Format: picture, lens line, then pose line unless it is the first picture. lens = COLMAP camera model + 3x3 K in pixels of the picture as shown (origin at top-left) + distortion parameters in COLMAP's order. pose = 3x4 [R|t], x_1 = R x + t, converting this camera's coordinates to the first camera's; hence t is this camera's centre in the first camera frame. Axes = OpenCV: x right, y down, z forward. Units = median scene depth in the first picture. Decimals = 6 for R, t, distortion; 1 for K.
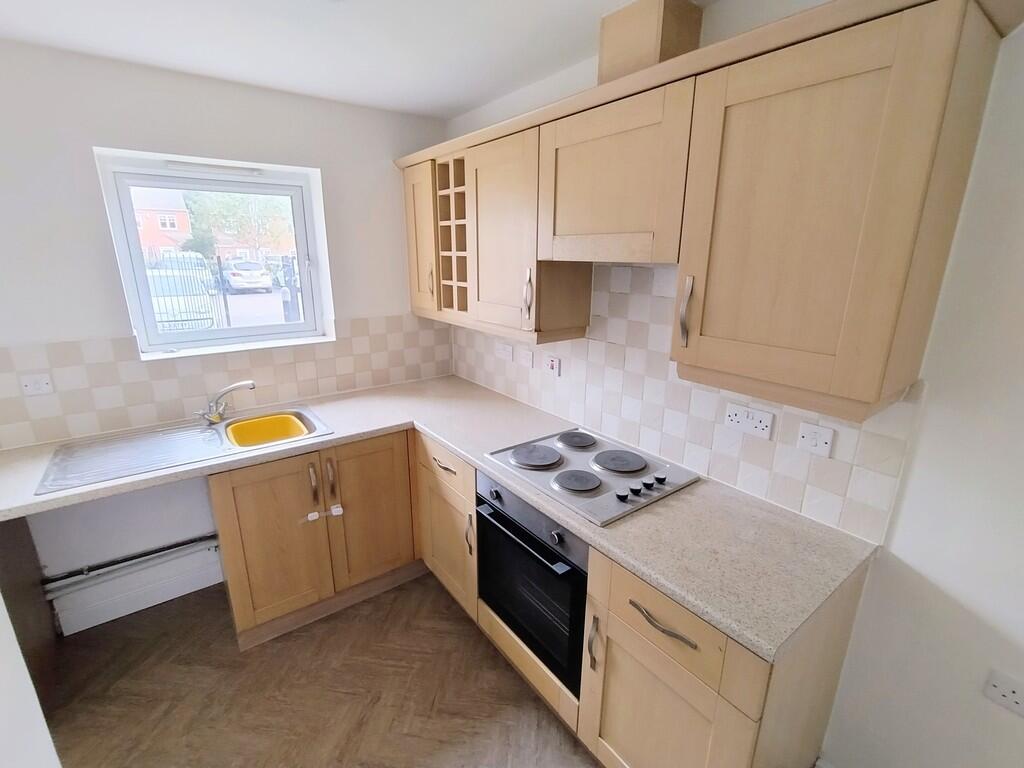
lens RADIAL K [[473.4, 0, 512.0], [0, 473.4, 384.0], [0, 0, 1]] dist [-0.000251, -0.000106]
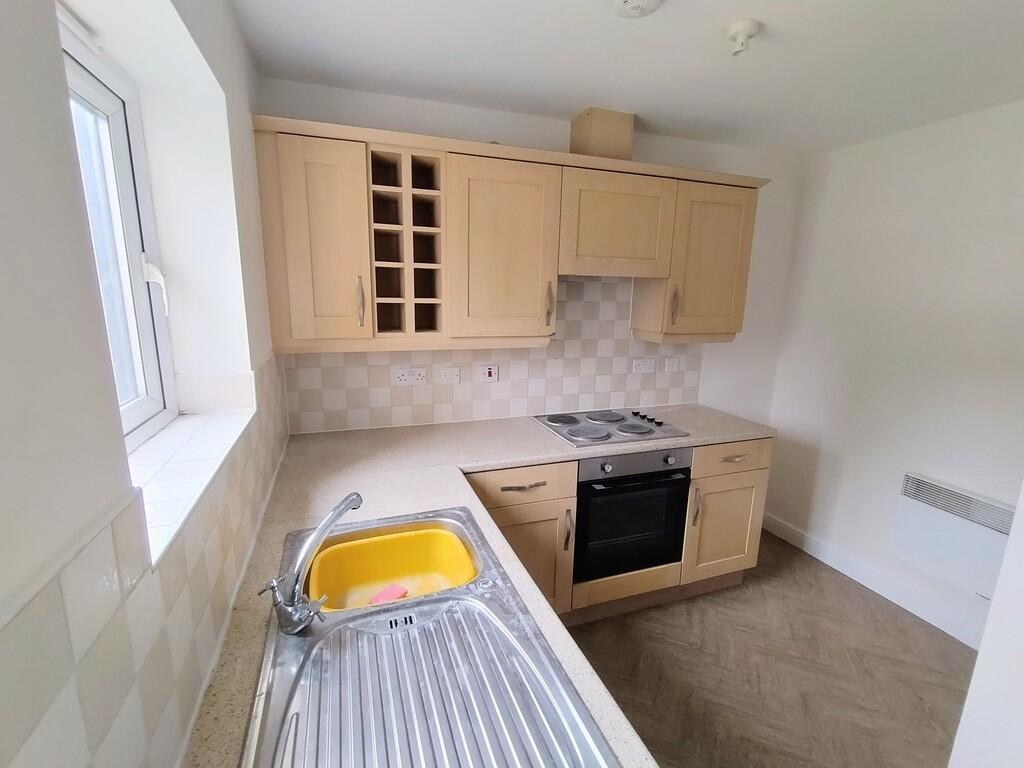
lens RADIAL K [[471.1, 0, 512.0], [0, 471.1, 384.0], [0, 0, 1]] dist [0.019016, 0.000078]
pose [[0.292650, -0.186826, 0.937791, -0.943839], [0.242008, 0.963269, 0.116380, -0.132333], [-0.925088, 0.192894, 0.327114, 0.628519]]
